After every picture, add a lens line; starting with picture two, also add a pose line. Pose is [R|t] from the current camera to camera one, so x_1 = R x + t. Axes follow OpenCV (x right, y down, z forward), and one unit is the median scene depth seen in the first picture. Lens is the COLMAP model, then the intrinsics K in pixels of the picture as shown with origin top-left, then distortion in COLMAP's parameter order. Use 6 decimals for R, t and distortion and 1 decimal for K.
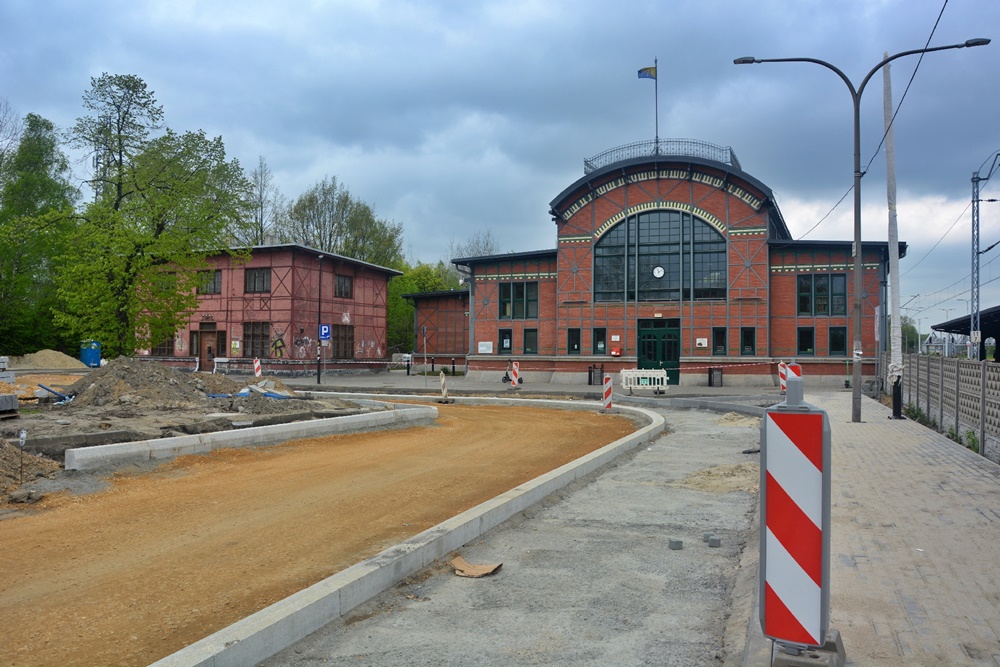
lens RADIAL K [[817.2, 0, 500.2], [0, 817.2, 344.6], [0, 0, 1]] dist [-0.133531, 0.079909]
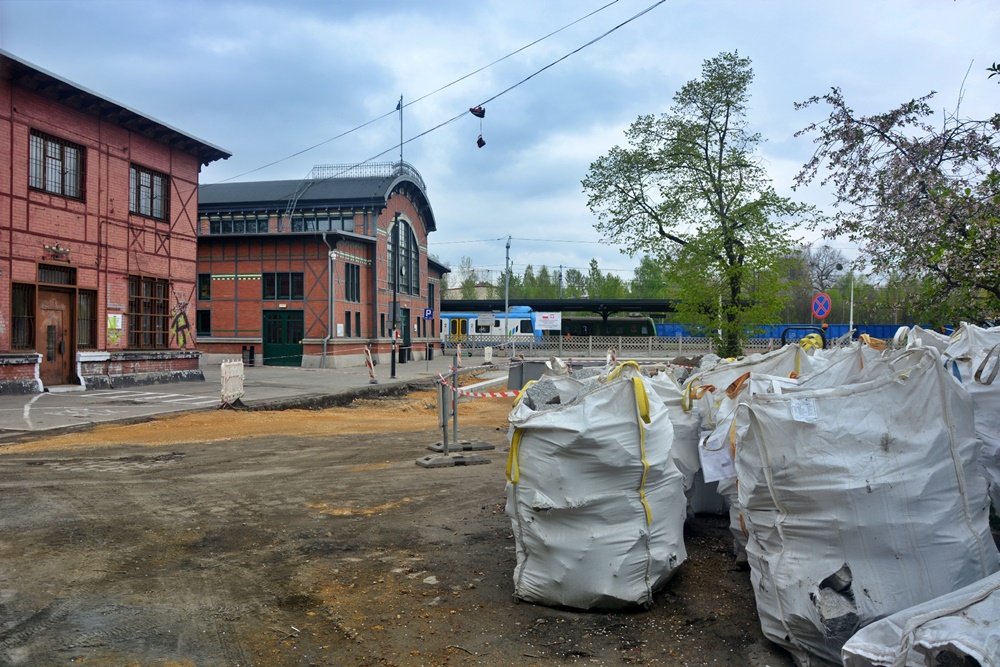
lens RADIAL K [[817.2, 0, 500.2], [0, 817.2, 344.6], [0, 0, 1]] dist [-0.133531, 0.079909]
pose [[-0.242147, -0.016381, 0.970101, -0.824536], [-0.012845, 0.999824, 0.013676, 0.004148], [-0.970154, -0.009149, -0.242315, 0.900229]]
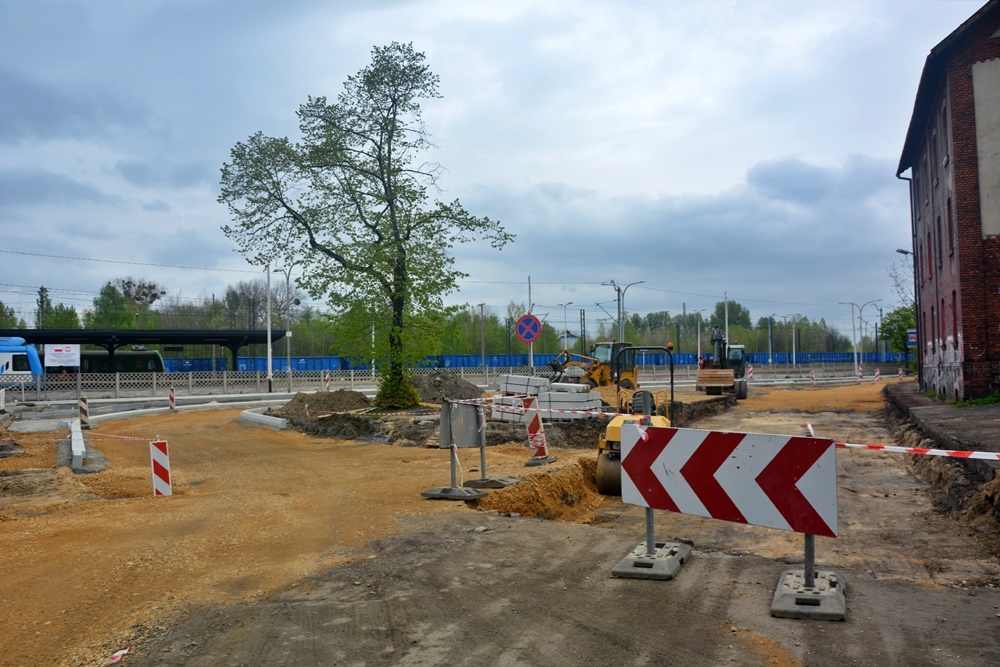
lens RADIAL K [[817.2, 0, 500.2], [0, 817.2, 344.6], [0, 0, 1]] dist [-0.133531, 0.079909]
pose [[-0.792732, 0.028256, 0.608915, -0.654846], [0.012771, 0.999476, -0.029752, 0.006973], [-0.609437, -0.015809, -0.792677, 0.965953]]
